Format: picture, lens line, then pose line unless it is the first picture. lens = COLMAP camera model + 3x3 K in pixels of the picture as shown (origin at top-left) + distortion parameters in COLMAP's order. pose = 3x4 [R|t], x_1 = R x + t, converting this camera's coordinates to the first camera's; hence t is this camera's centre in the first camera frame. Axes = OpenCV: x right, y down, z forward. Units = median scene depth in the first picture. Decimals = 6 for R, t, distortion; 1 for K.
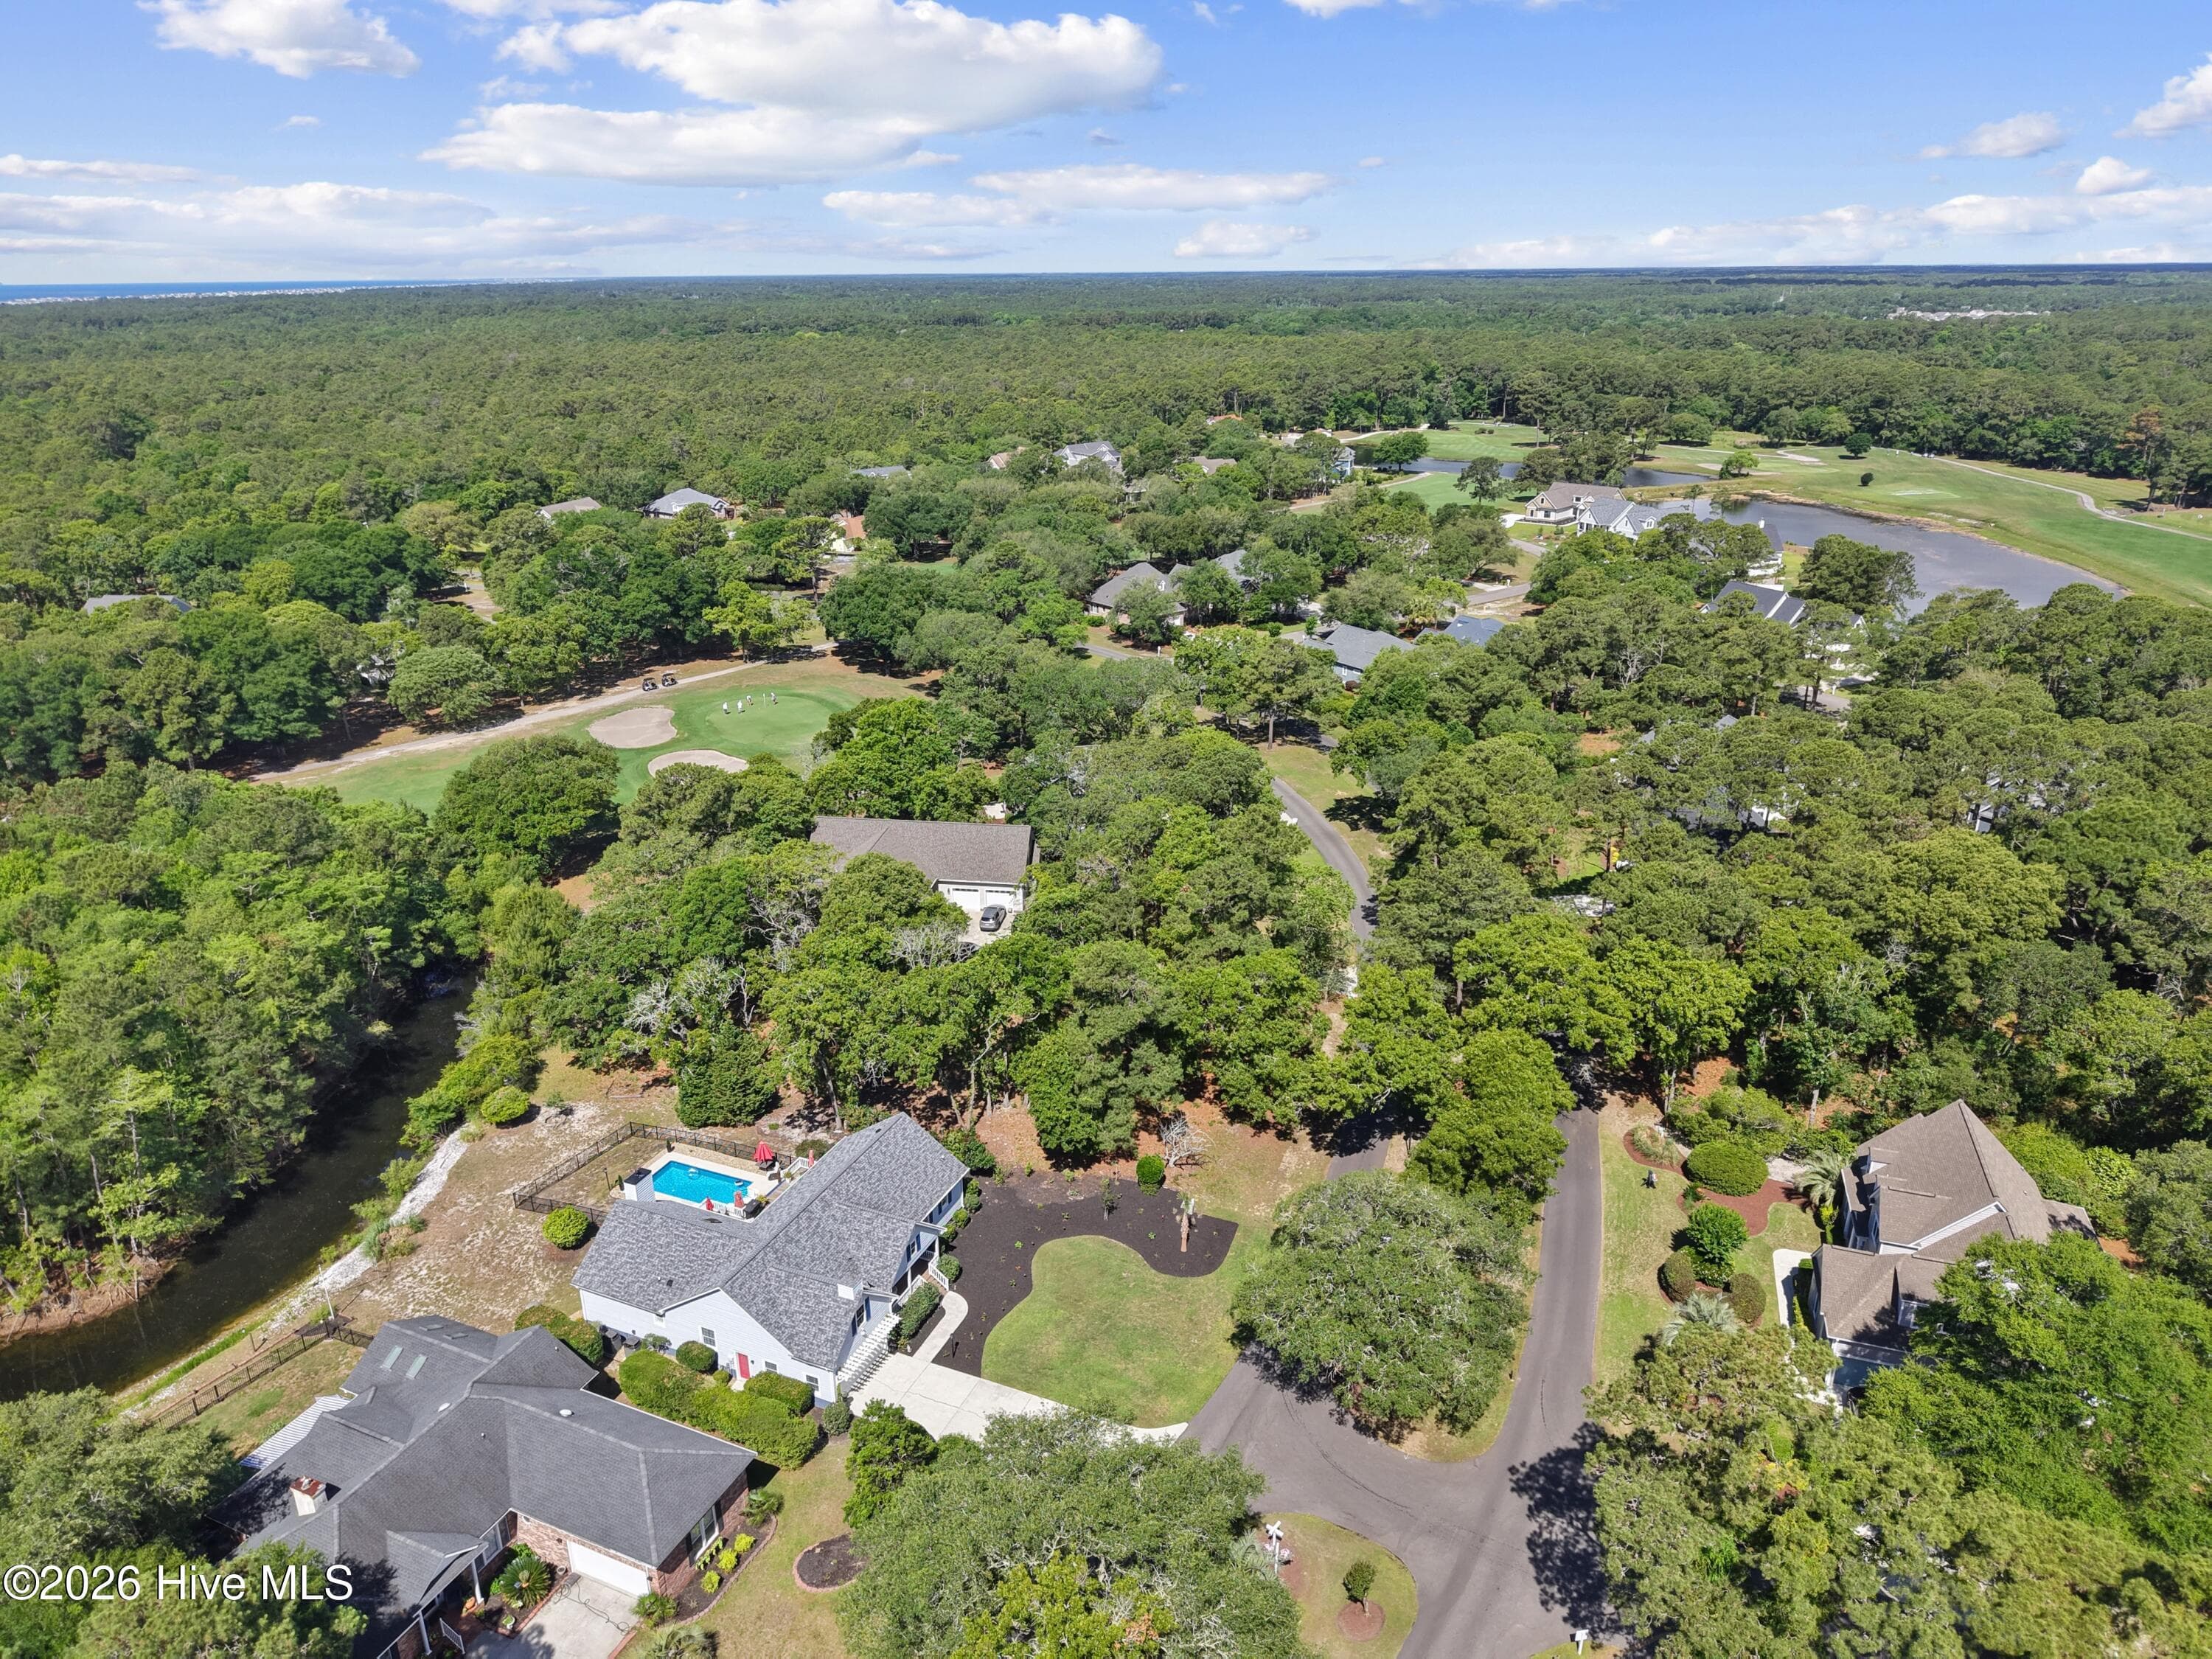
lens RADIAL K [[1466.3, 0, 1105.5], [0, 1466.3, 831.3], [0, 0, 1]] dist [0.041085, -0.049041]
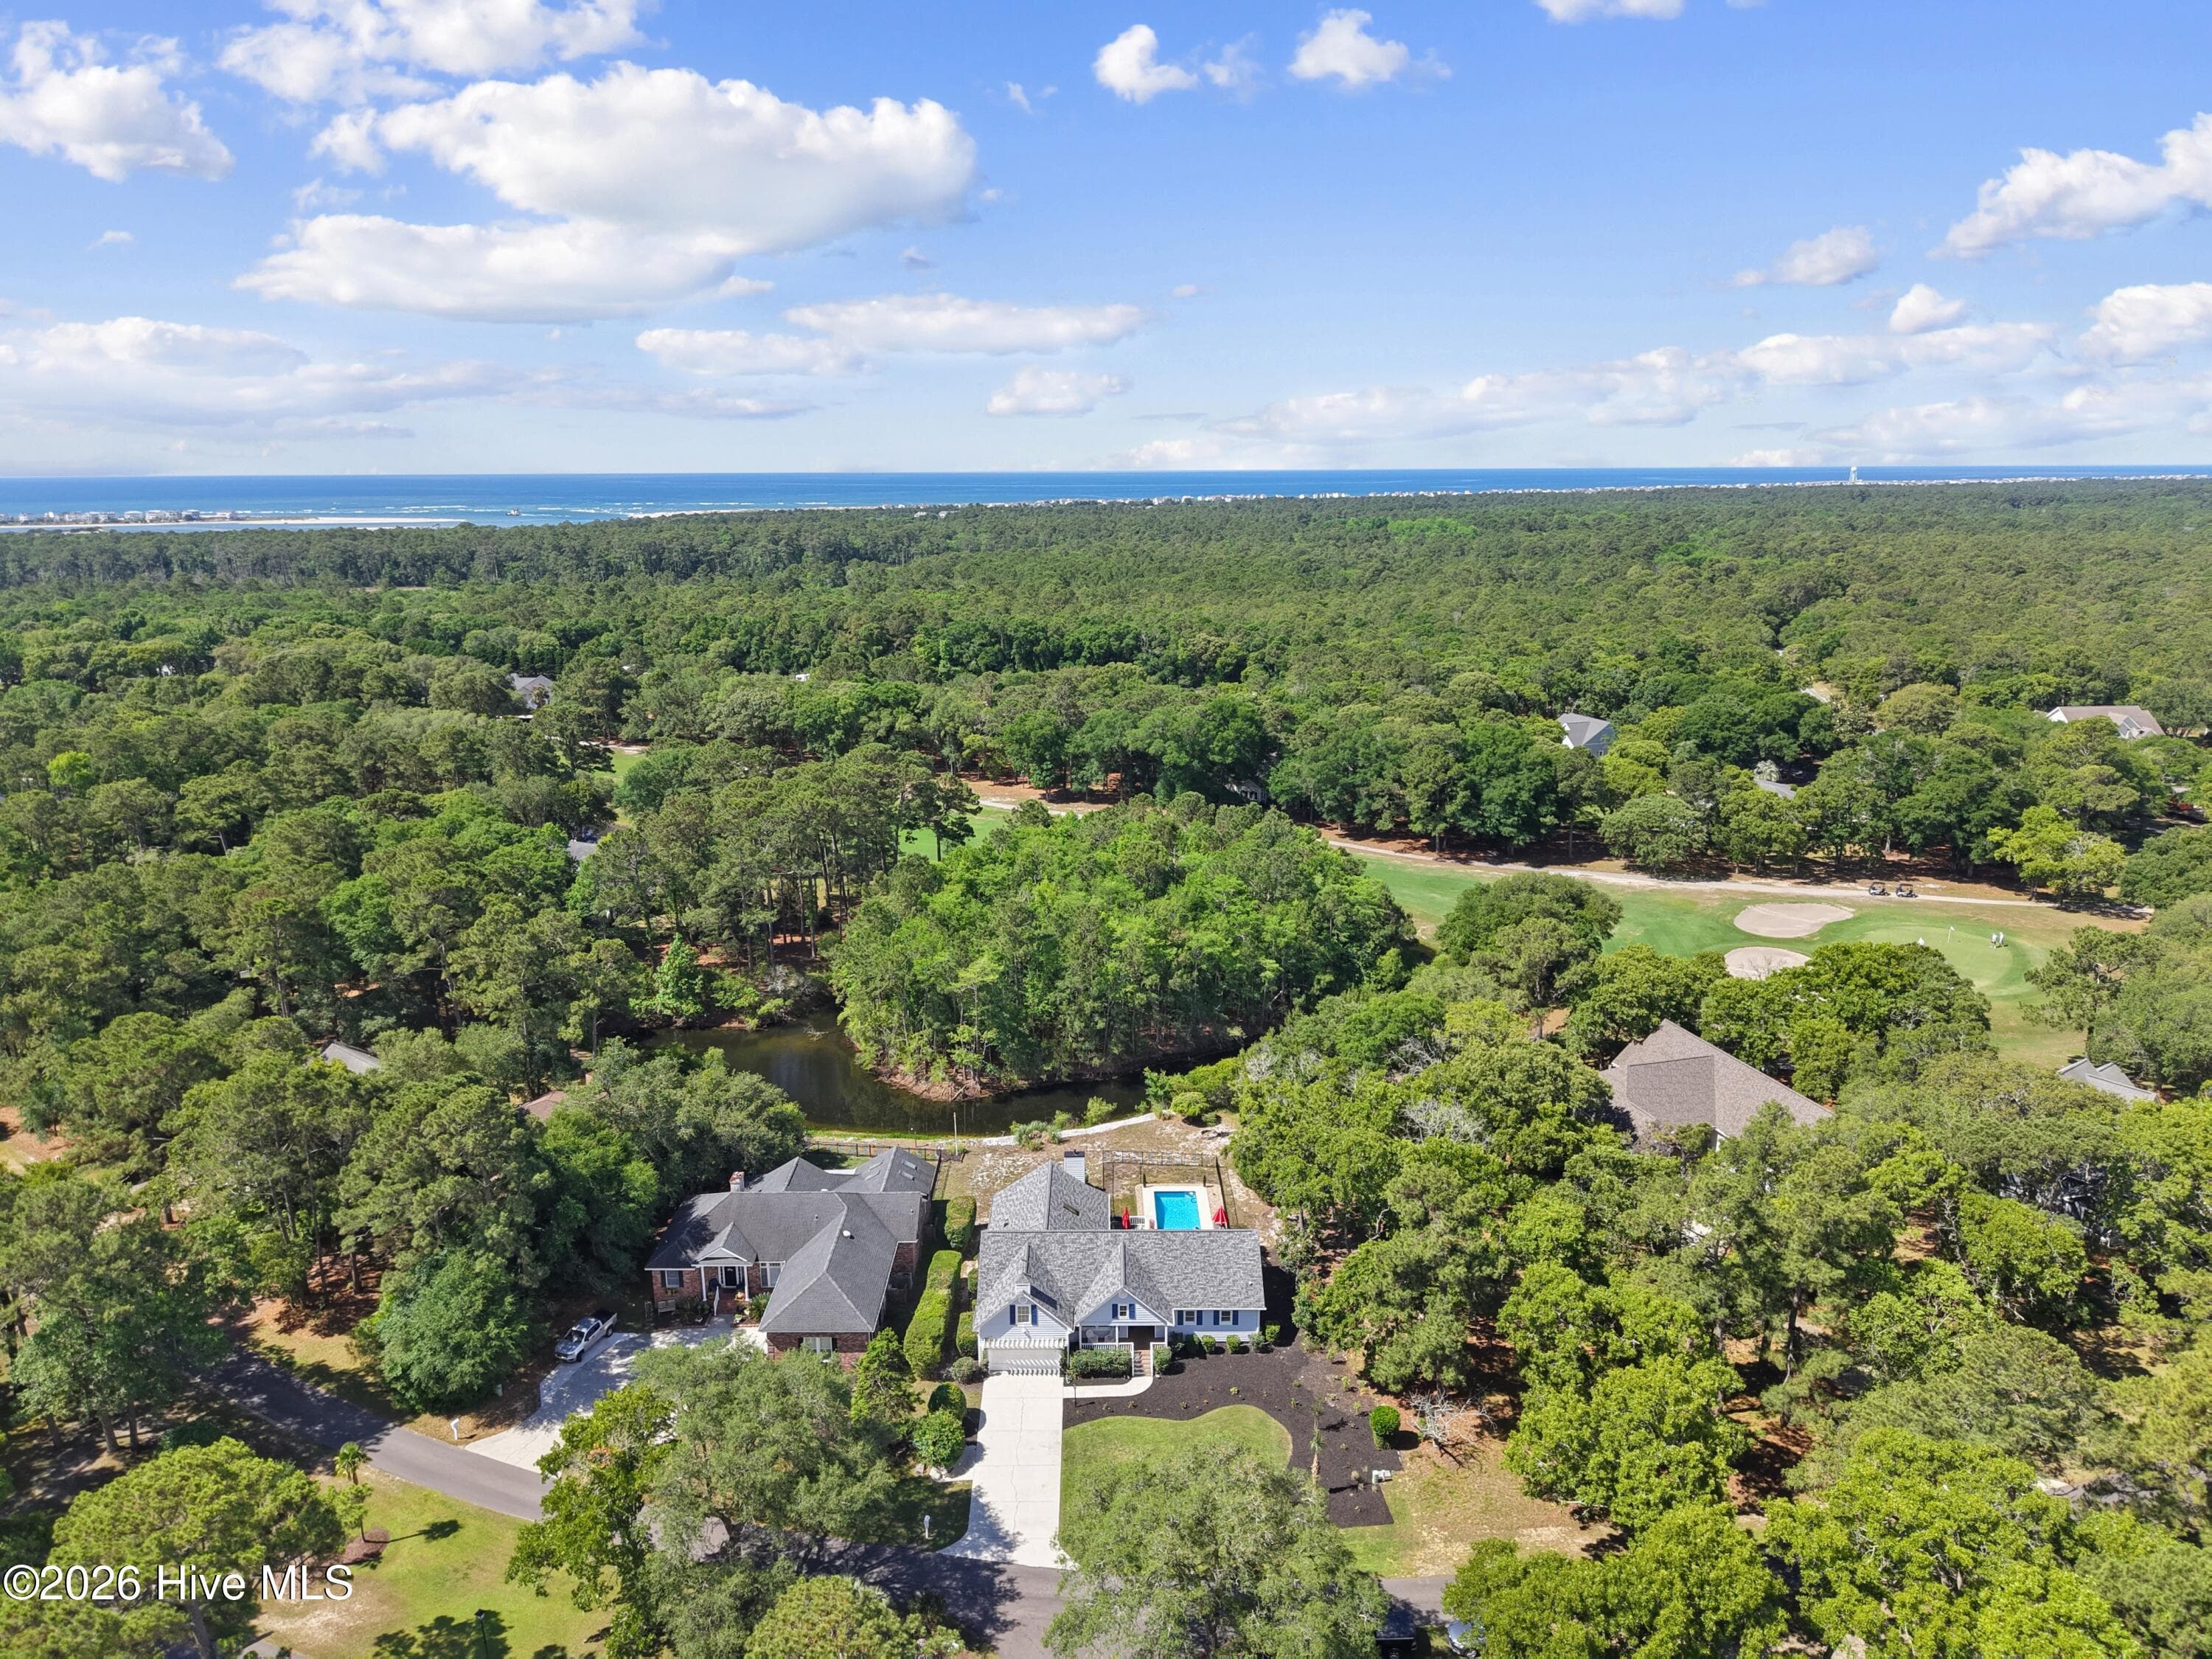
lens RADIAL K [[1466.3, 0, 1105.5], [0, 1466.3, 831.3], [0, 0, 1]] dist [0.041085, -0.049041]
pose [[0.404956, 0.226450, -0.885850, 0.452155], [-0.324296, 0.941431, 0.092410, -0.091724], [0.854893, 0.249856, 0.454675, 0.232216]]
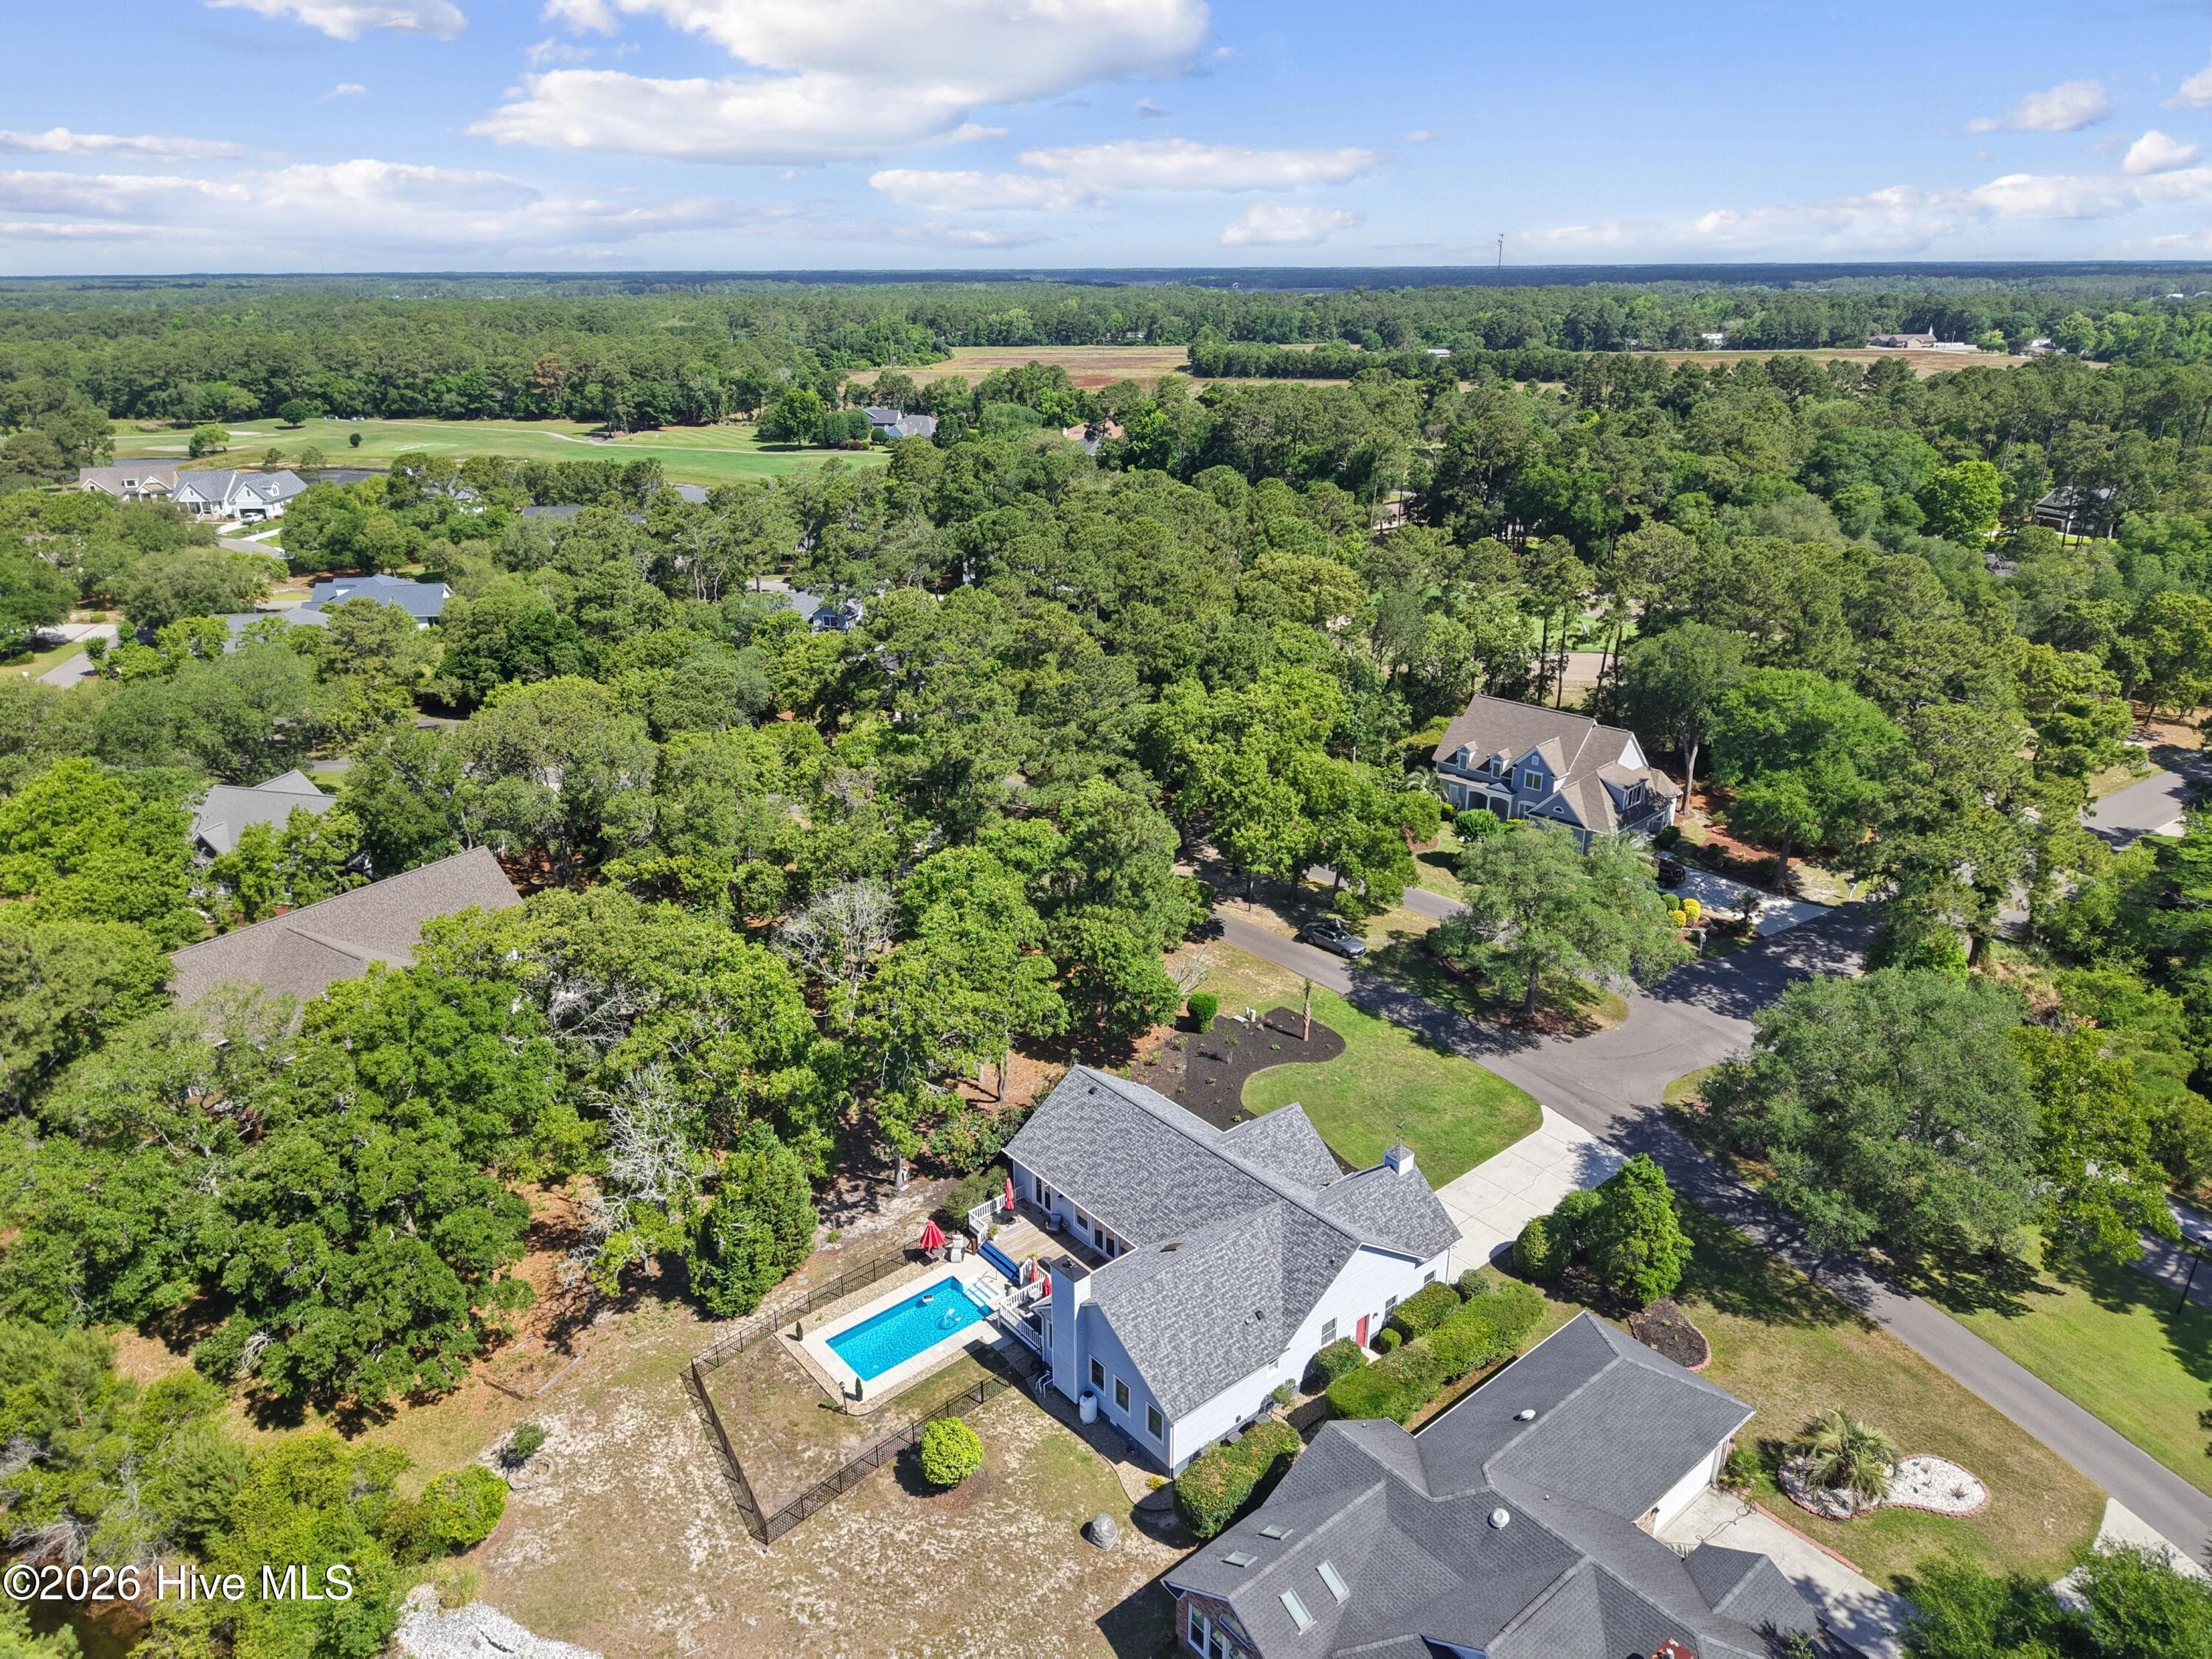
lens RADIAL K [[1462.8, 0, 1097.9], [0, 1462.8, 833.0], [0, 0, 1]] dist [0.020338, -0.020112]
pose [[0.444834, -0.319430, 0.836712, -0.489615], [0.321735, 0.928866, 0.183562, -0.042395], [-0.835828, 0.187545, 0.515963, 0.368057]]
